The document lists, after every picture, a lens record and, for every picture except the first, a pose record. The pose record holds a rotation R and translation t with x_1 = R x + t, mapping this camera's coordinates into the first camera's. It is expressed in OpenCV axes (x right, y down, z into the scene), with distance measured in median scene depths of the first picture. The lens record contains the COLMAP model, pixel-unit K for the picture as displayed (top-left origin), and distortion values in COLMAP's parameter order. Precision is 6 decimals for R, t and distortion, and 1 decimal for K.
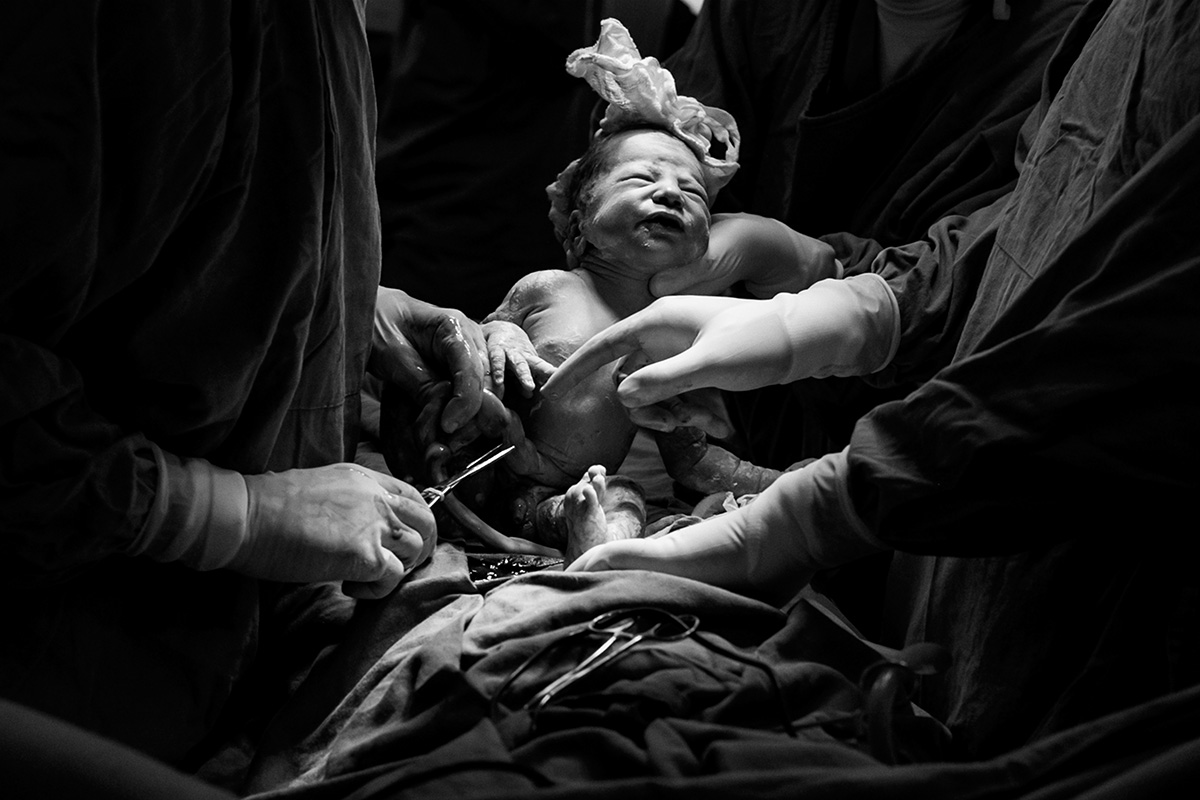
lens RADIAL K [[1218.3, 0, 599.3], [0, 1218.3, 437.1], [0, 0, 1]] dist [-0.015030, -0.006473]
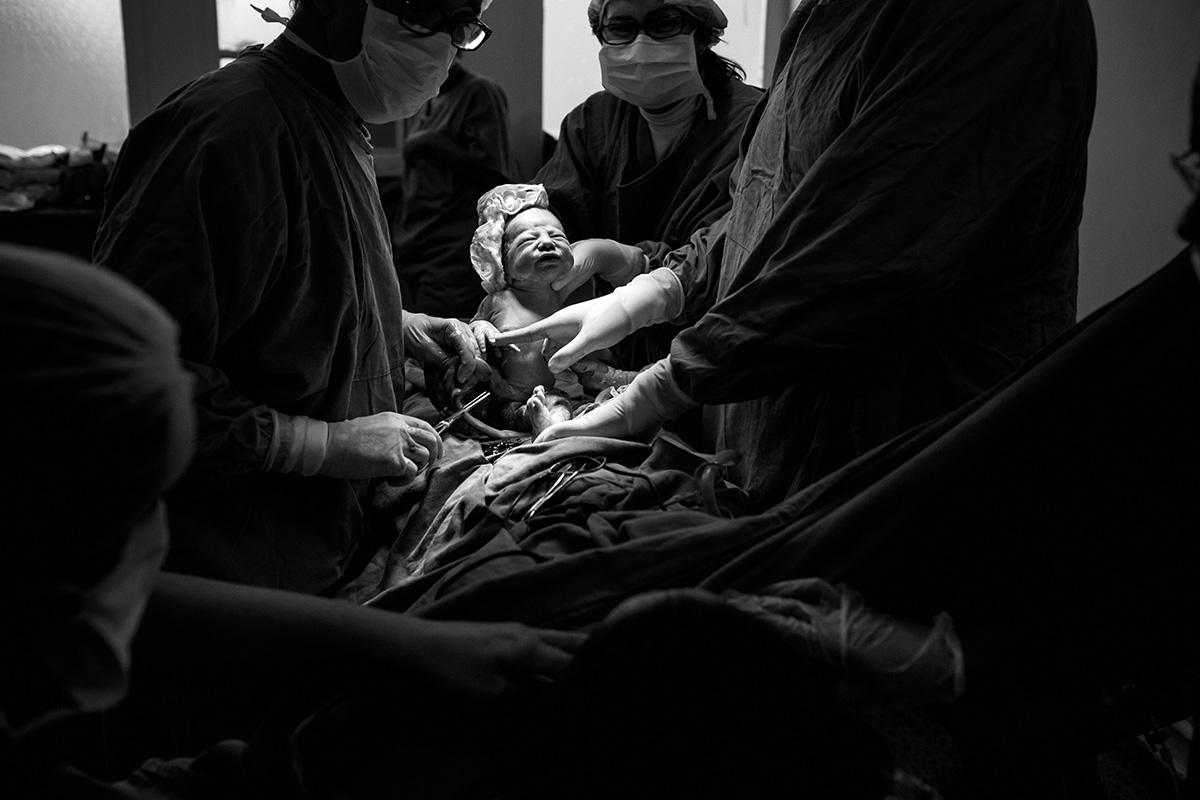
lens RADIAL K [[1218.3, 0, 599.3], [0, 1218.3, 437.1], [0, 0, 1]] dist [-0.015030, -0.006473]
pose [[0.983693, -0.166577, 0.067828, -0.051811], [0.159330, 0.982041, 0.101046, -0.074750], [-0.083442, -0.088591, 0.992567, -0.878924]]
